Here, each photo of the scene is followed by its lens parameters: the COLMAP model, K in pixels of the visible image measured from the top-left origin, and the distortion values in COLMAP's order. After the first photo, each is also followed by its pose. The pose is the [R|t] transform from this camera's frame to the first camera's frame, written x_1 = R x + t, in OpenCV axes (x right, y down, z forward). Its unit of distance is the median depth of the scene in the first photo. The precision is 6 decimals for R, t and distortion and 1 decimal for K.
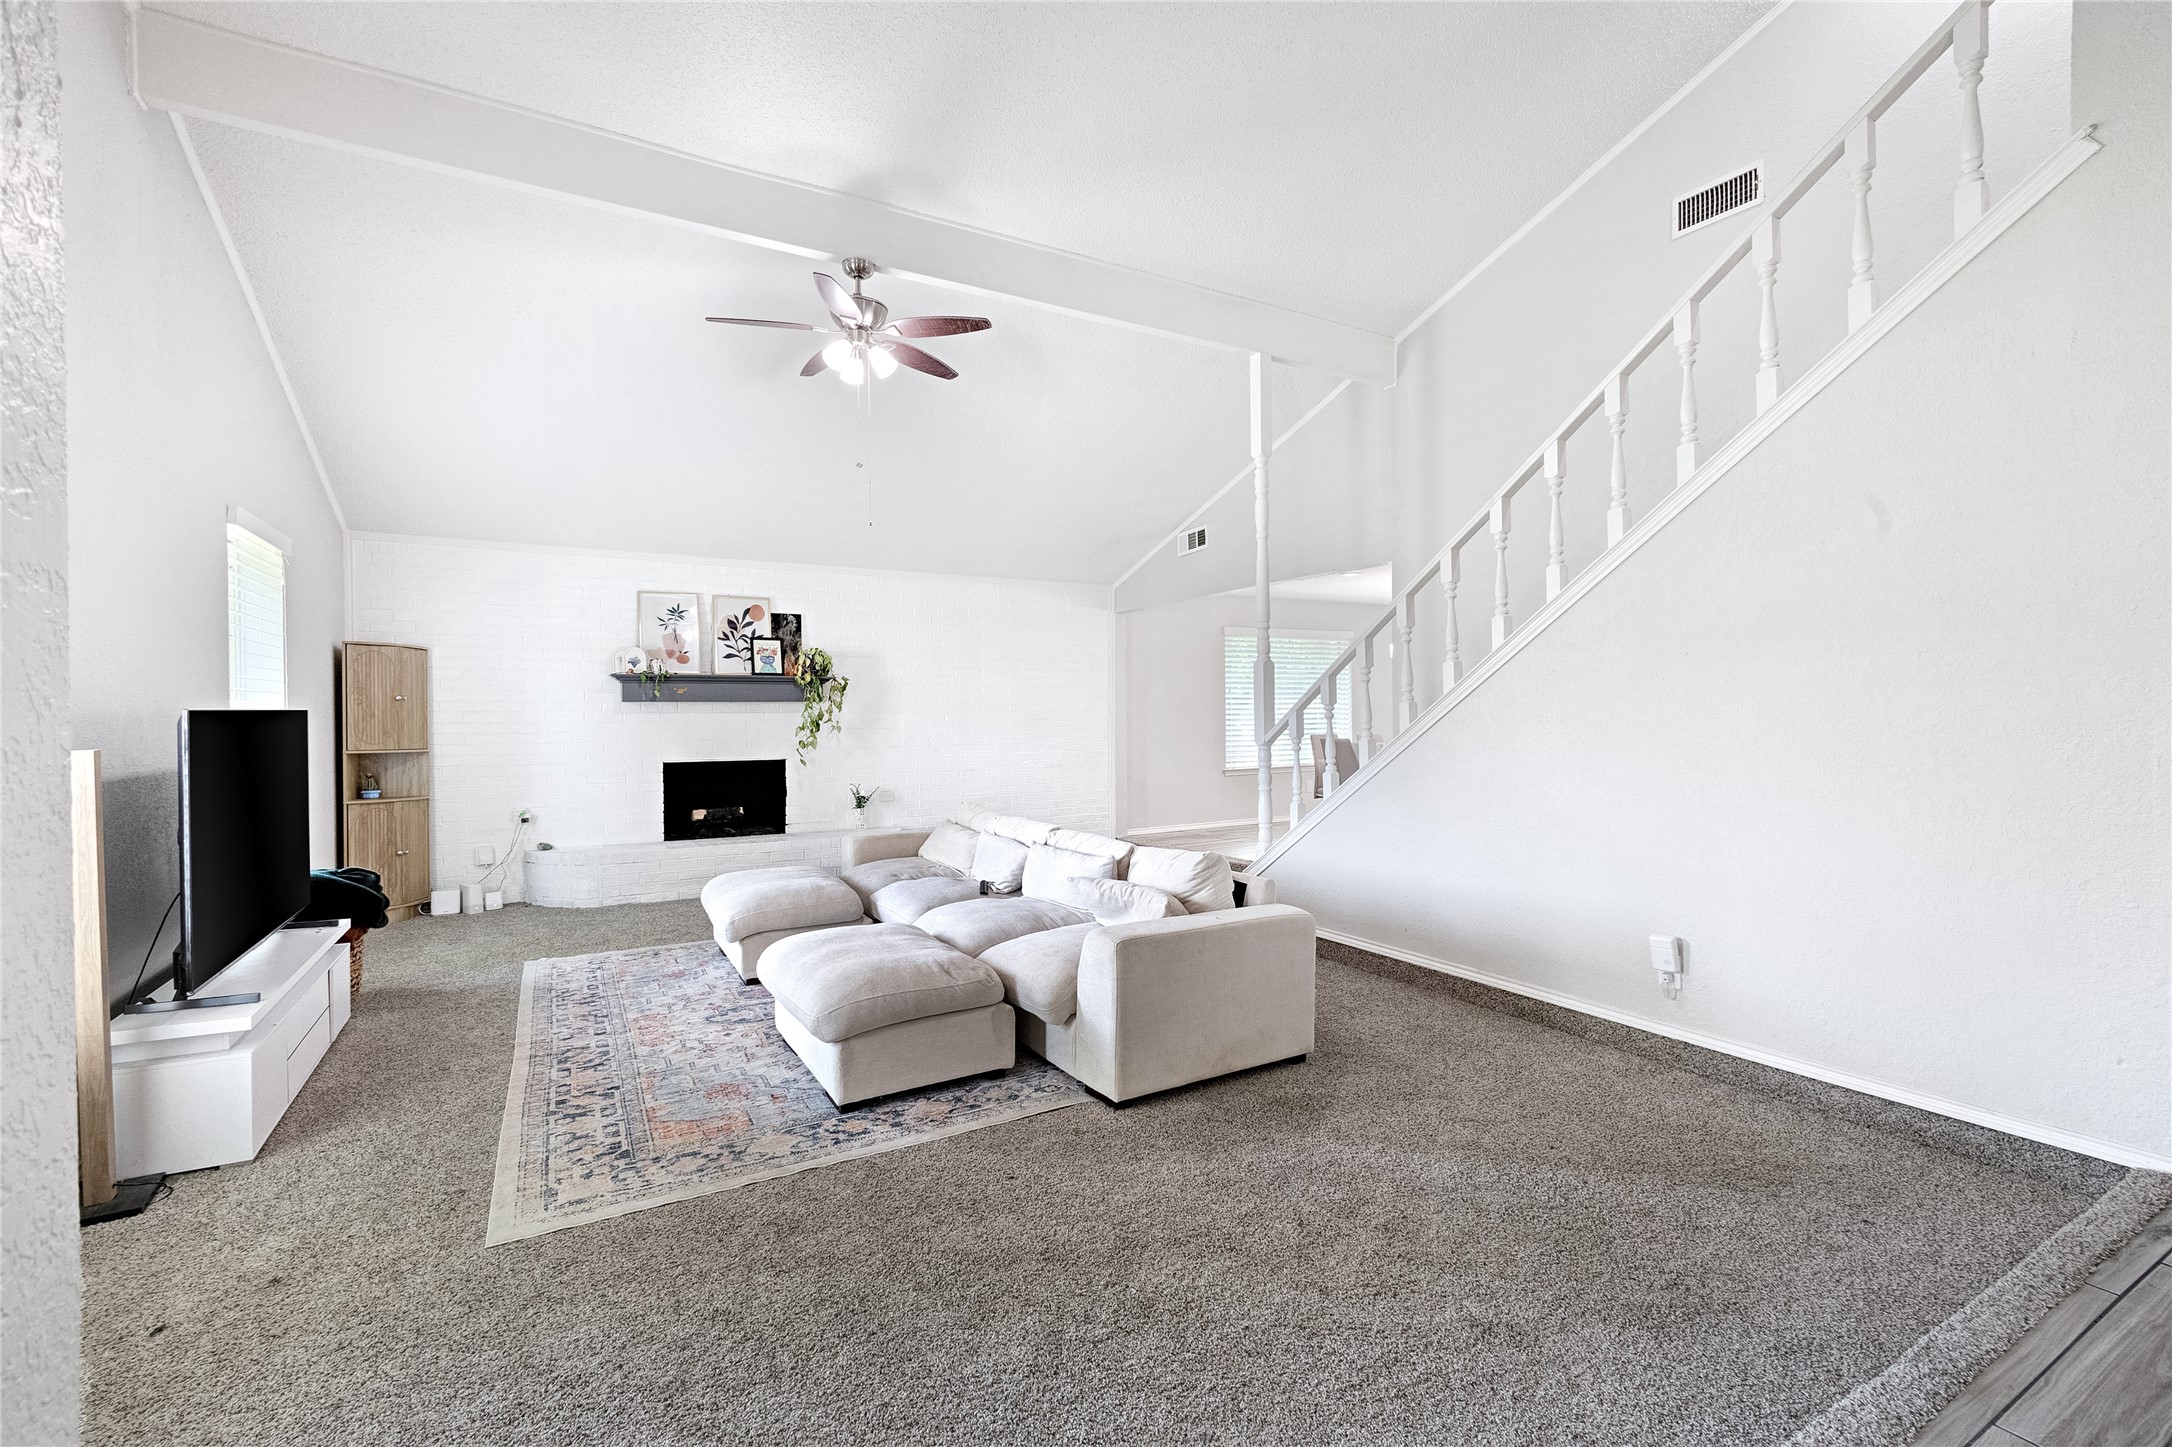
lens RADIAL K [[936.2, 0, 1117.8], [0, 936.2, 713.7], [0, 0, 1]] dist [-0.006426, 0.000398]
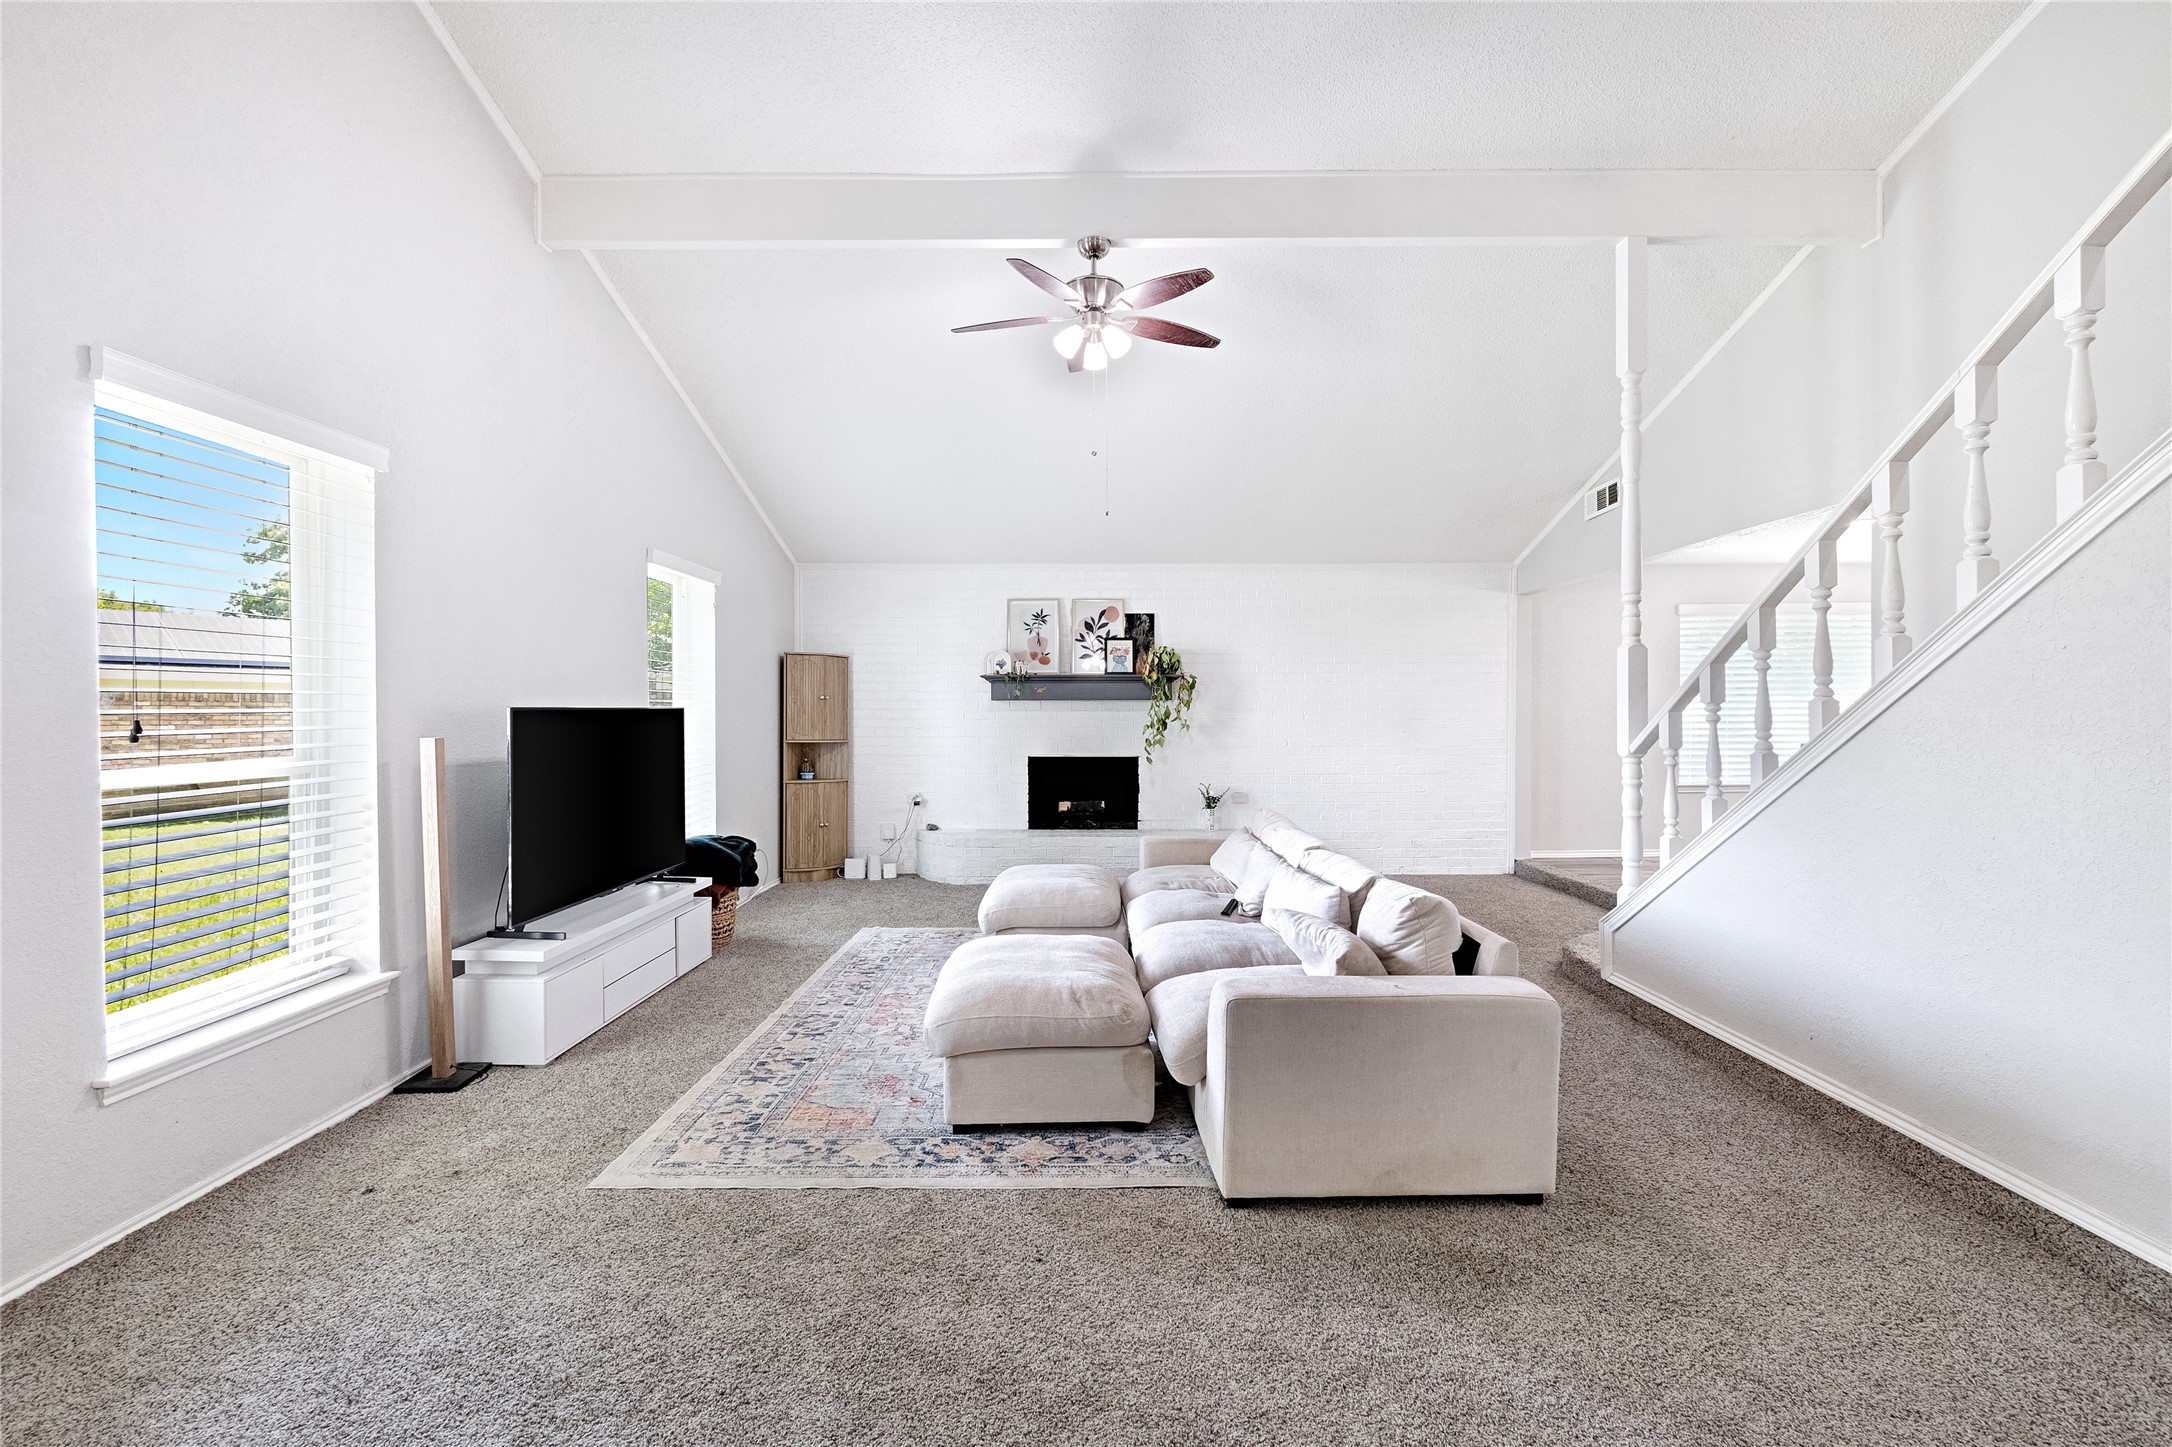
lens RADIAL K [[936.2, 0, 1087.8], [0, 936.2, 717.1], [0, 0, 1]] dist [-0.006426, 0.000398]
pose [[0.864546, 0.007770, -0.502494, 0.213945], [-0.004852, 0.999963, 0.007114, -0.002587], [0.502530, -0.003712, 0.864552, 0.177589]]
